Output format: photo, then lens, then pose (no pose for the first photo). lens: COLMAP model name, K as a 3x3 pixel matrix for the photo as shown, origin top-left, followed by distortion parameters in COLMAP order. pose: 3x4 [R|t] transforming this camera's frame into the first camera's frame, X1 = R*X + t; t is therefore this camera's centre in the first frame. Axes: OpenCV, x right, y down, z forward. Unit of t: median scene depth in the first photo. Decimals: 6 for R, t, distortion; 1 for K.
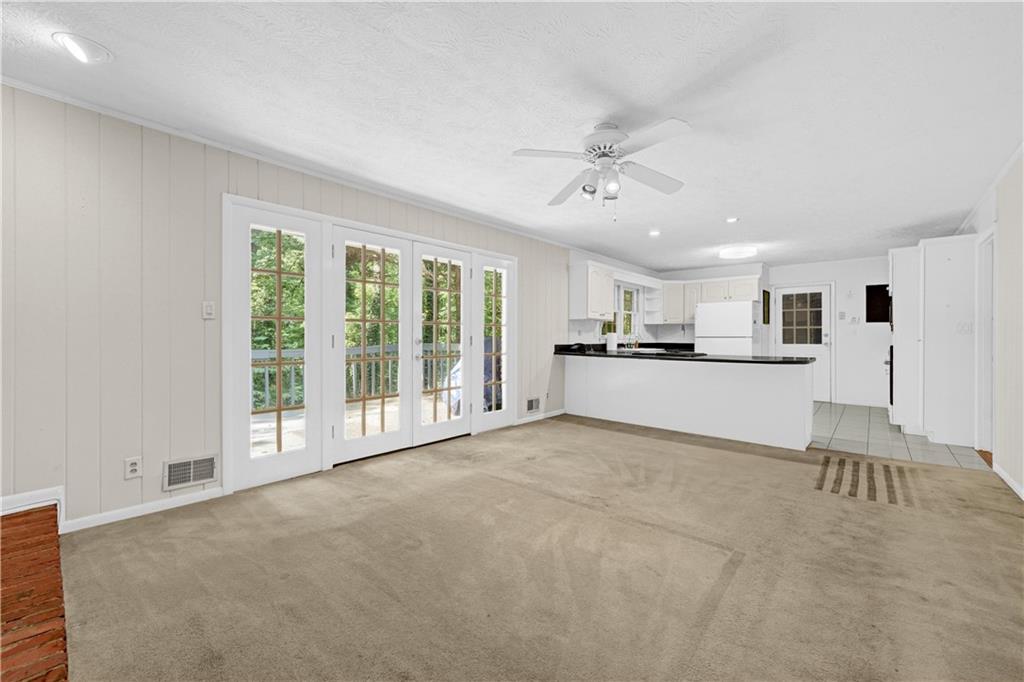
lens RADIAL K [[410.7, 0, 507.8], [0, 410.7, 337.0], [0, 0, 1]] dist [-0.005396, -0.000331]
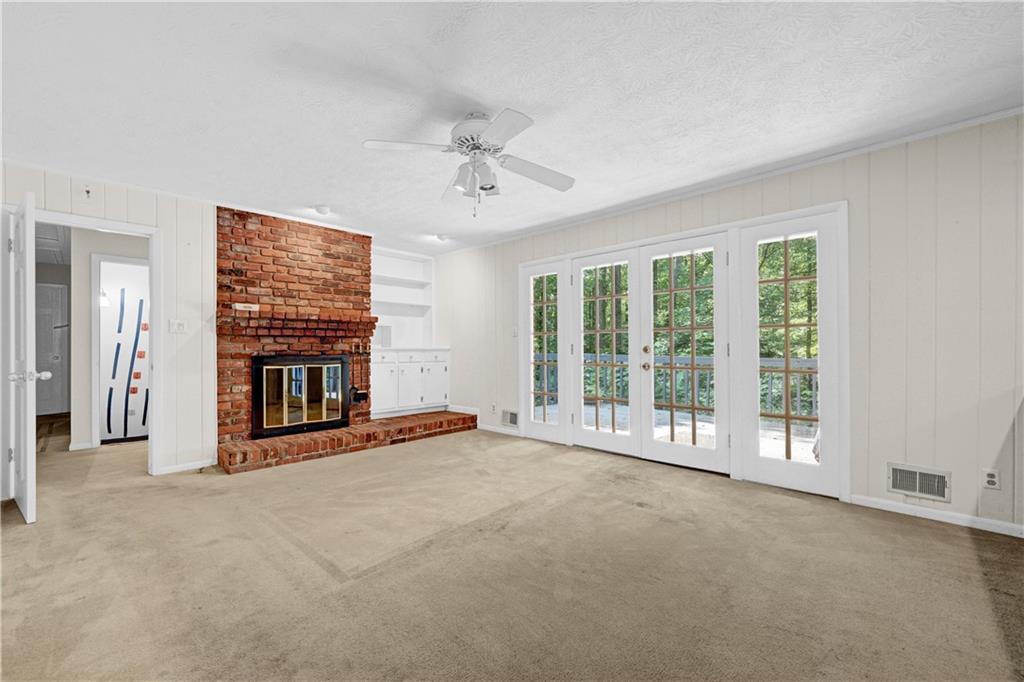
lens RADIAL K [[410.7, 0, 502.8], [0, 410.7, 344.8], [0, 0, 1]] dist [-0.005396, -0.000331]
pose [[-0.025274, -0.002223, -0.999678, 0.724828], [0.003444, 0.999991, -0.002311, 0.001236], [0.999675, -0.003502, -0.025266, 0.674973]]
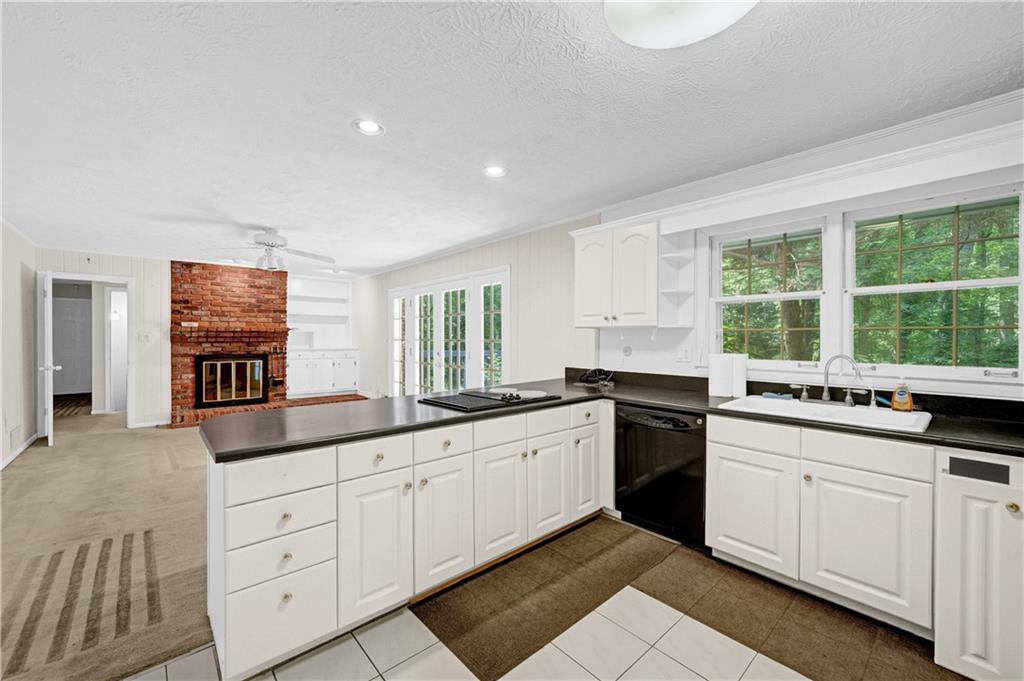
lens RADIAL K [[409.1, 0, 509.1], [0, 409.1, 338.2], [0, 0, 1]] dist [-0.002412, 0.001185]
pose [[-0.114598, 0.002872, -0.993408, 1.117073], [-0.000249, 0.999996, 0.002920, -0.042753], [0.993412, 0.000582, -0.114597, 1.353590]]
